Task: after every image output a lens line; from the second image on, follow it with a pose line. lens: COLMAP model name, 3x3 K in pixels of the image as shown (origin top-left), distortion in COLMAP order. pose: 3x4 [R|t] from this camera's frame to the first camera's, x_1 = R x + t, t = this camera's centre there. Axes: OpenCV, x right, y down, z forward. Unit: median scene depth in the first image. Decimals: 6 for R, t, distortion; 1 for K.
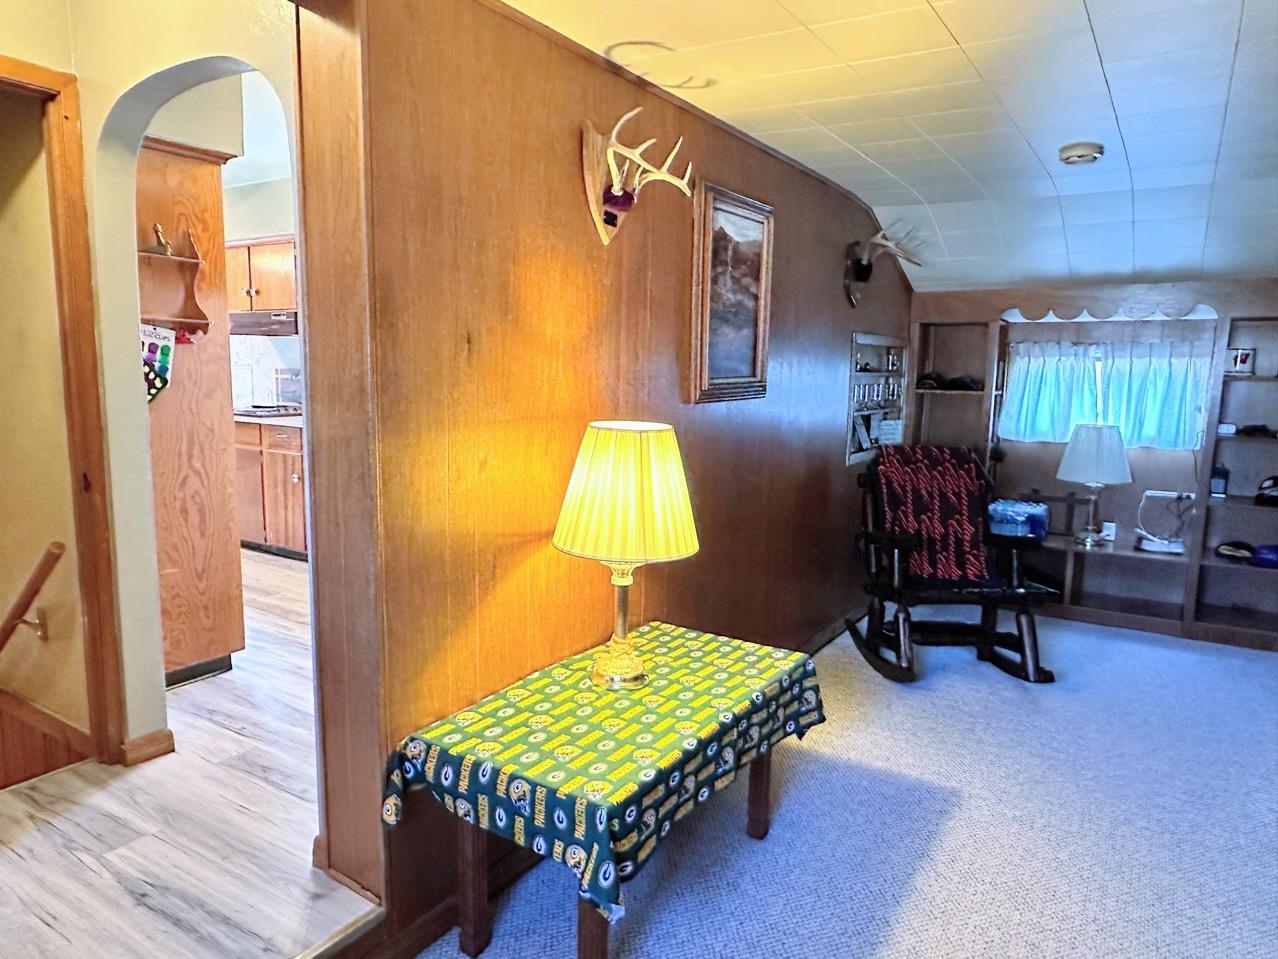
lens RADIAL K [[848.3, 0, 639.0], [0, 848.3, 479.5], [0, 0, 1]] dist [0.000352, 0.004353]
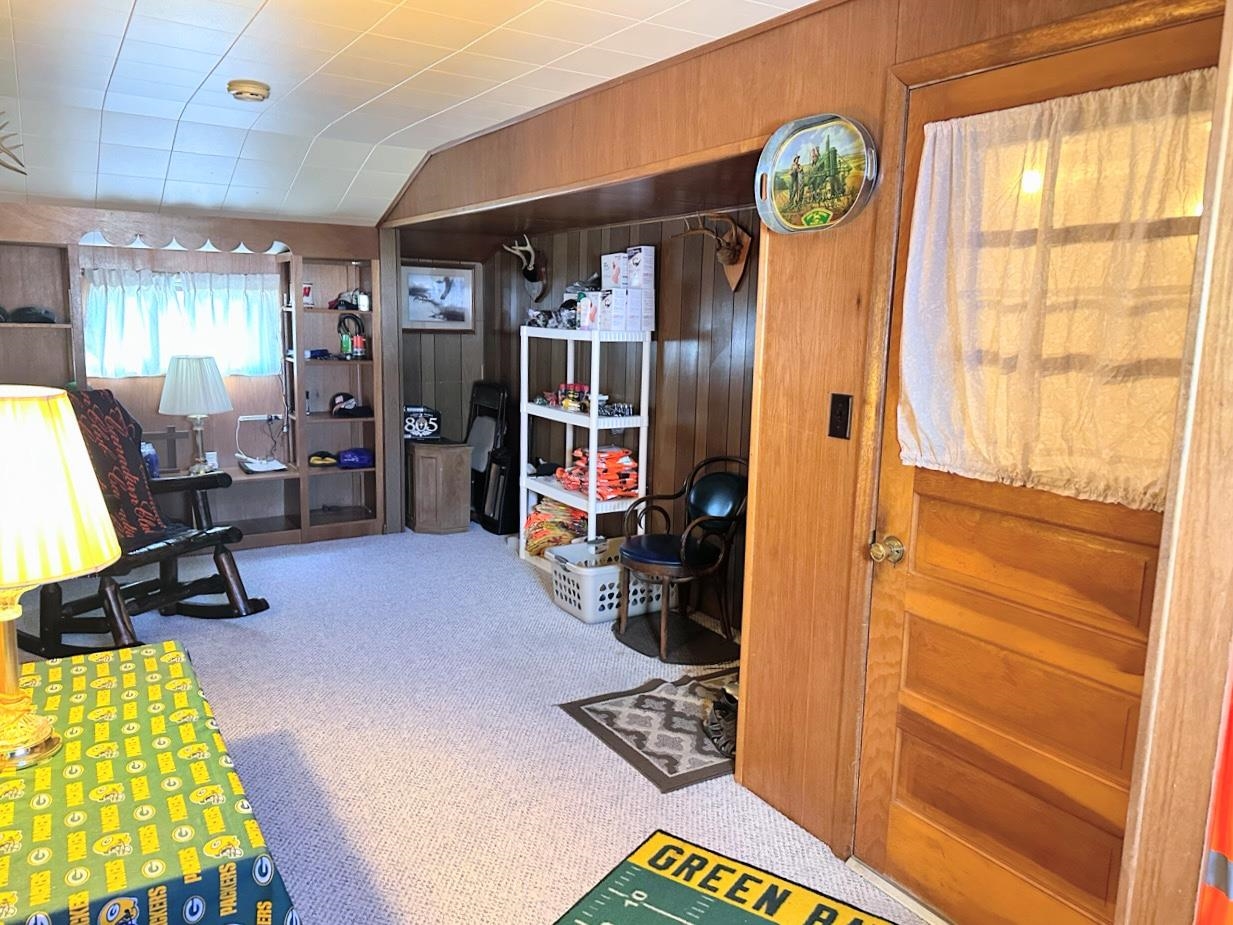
lens RADIAL K [[904.4, 0, 616.4], [0, 904.4, 445.7], [0, 0, 1]] dist [0.001075, -0.002656]
pose [[0.426558, -0.141800, 0.893275, -0.278070], [0.107319, 0.988592, 0.105684, -0.026078], [-0.898071, 0.050785, 0.436909, 0.132742]]
